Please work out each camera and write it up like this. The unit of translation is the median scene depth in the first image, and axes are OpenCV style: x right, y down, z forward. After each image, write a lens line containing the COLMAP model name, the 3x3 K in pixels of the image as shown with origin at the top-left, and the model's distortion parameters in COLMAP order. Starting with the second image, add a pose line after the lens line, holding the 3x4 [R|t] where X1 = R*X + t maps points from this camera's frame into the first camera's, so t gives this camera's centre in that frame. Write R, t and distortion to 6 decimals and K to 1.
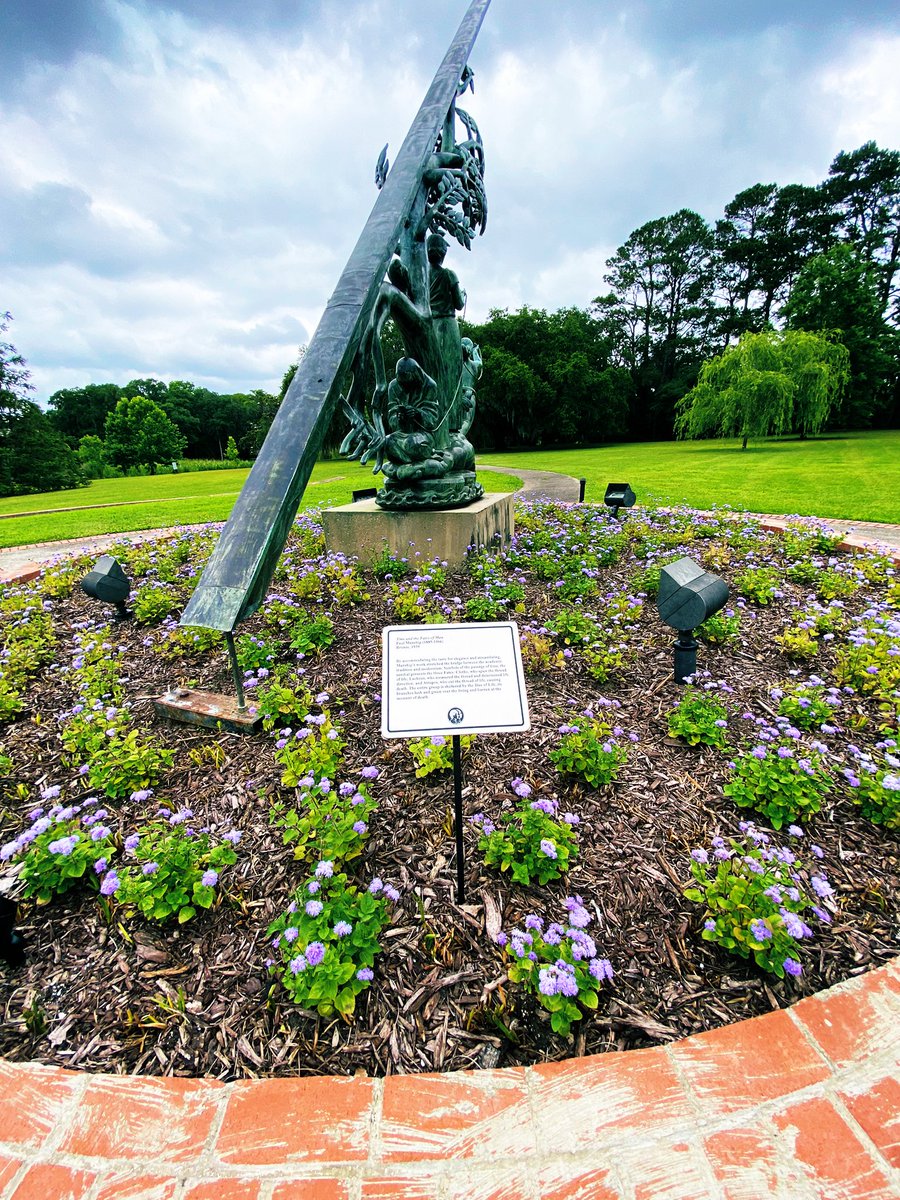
lens RADIAL K [[500.9, 0, 450.0], [0, 500.9, 600.0], [0, 0, 1]] dist [0.000296, -0.008606]
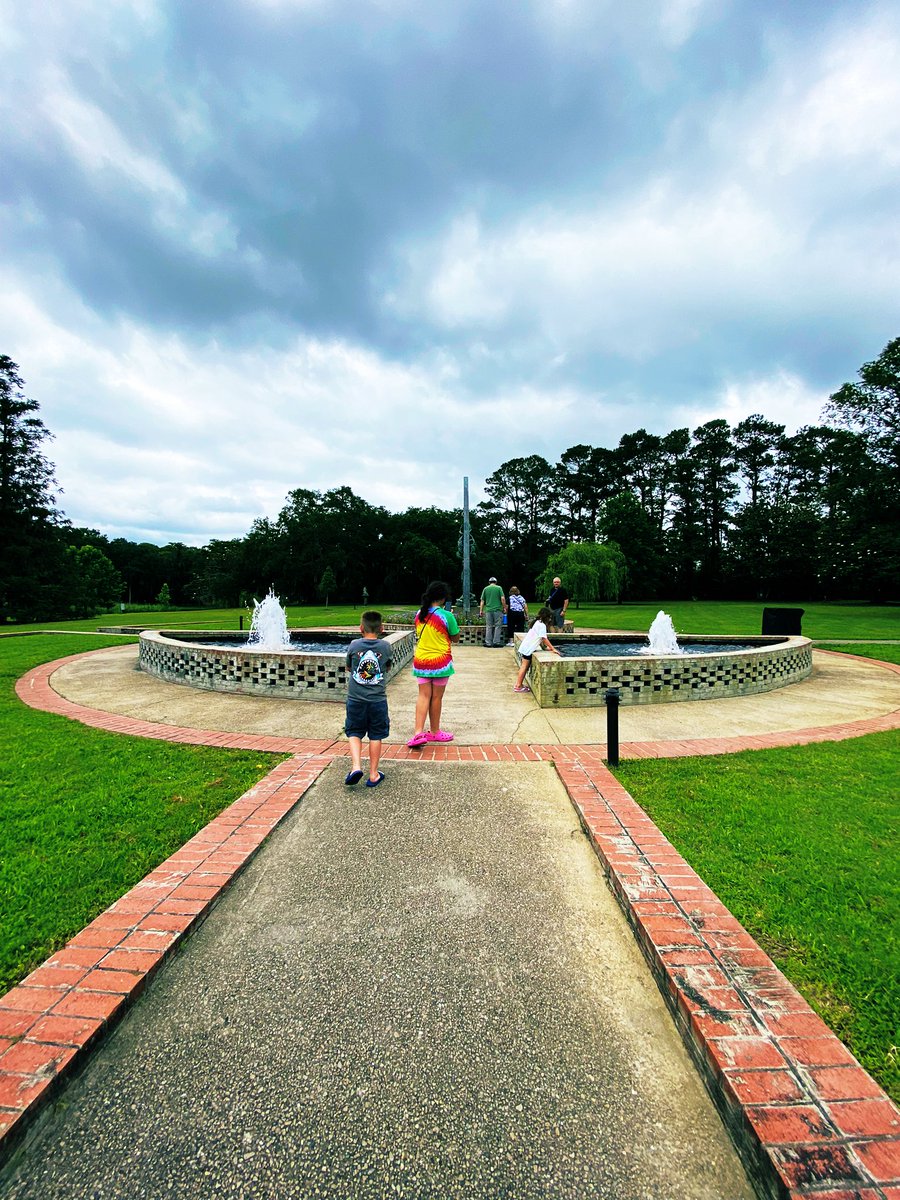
lens RADIAL K [[500.9, 0, 450.0], [0, 500.9, 600.0], [0, 0, 1]] dist [0.000296, -0.008606]
pose [[0.976827, 0.042200, 0.209830, -0.071321], [0.023201, 0.953715, -0.299815, 0.070254], [-0.212770, 0.297735, 0.930636, -0.201000]]
